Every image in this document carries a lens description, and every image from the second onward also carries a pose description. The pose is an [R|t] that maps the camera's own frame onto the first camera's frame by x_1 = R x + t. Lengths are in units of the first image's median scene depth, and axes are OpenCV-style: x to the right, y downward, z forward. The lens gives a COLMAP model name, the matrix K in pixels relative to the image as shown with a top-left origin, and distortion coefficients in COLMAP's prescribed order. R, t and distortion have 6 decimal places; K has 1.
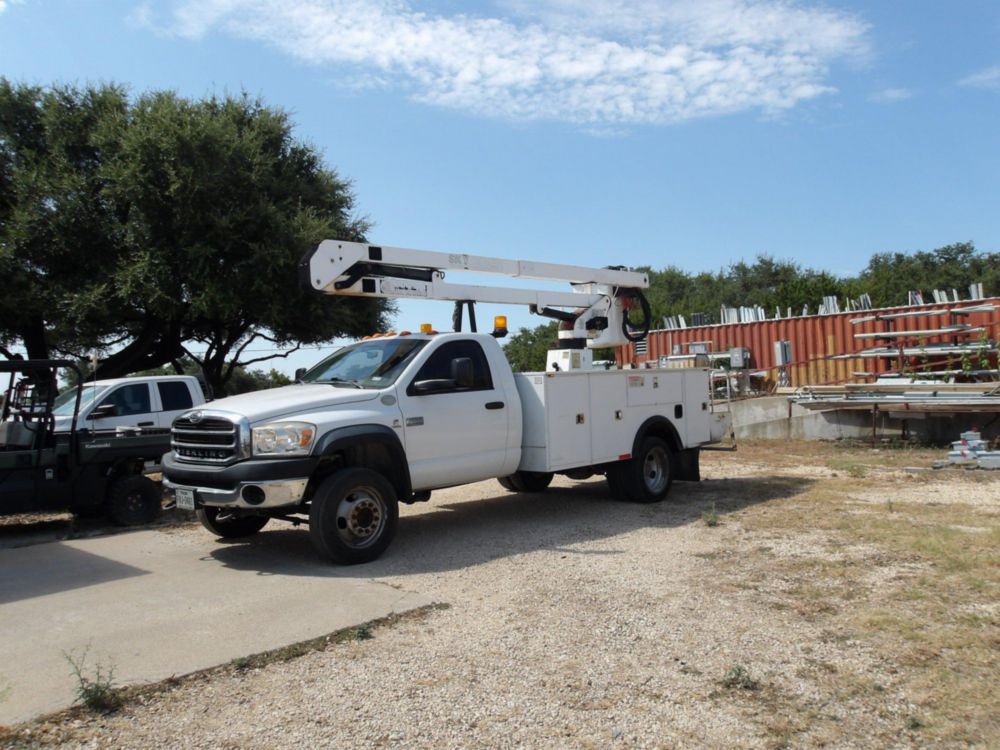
lens RADIAL K [[818.0, 0, 495.7], [0, 818.0, 384.0], [0, 0, 1]] dist [0.000373, -0.000686]
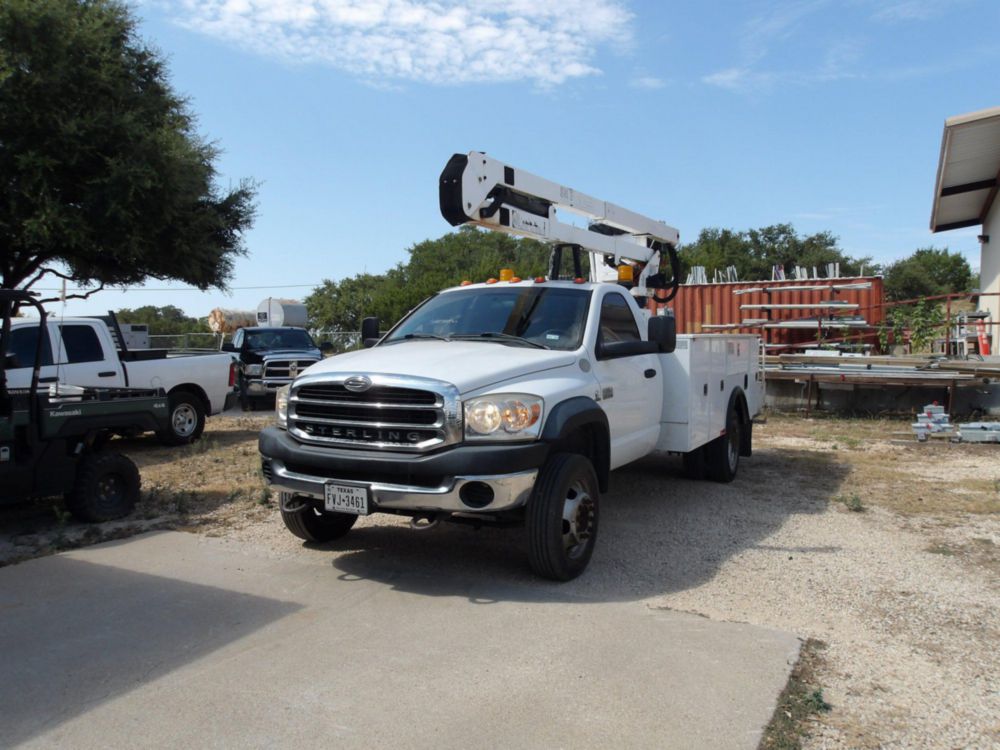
lens RADIAL K [[818.0, 0, 500.2], [0, 818.0, 377.1], [0, 0, 1]] dist [0.000373, -0.000686]
pose [[0.958737, 0.023312, 0.283338, -0.145980], [-0.035626, 0.998628, 0.038386, 0.001417], [-0.282054, -0.046896, 0.958252, 0.094146]]
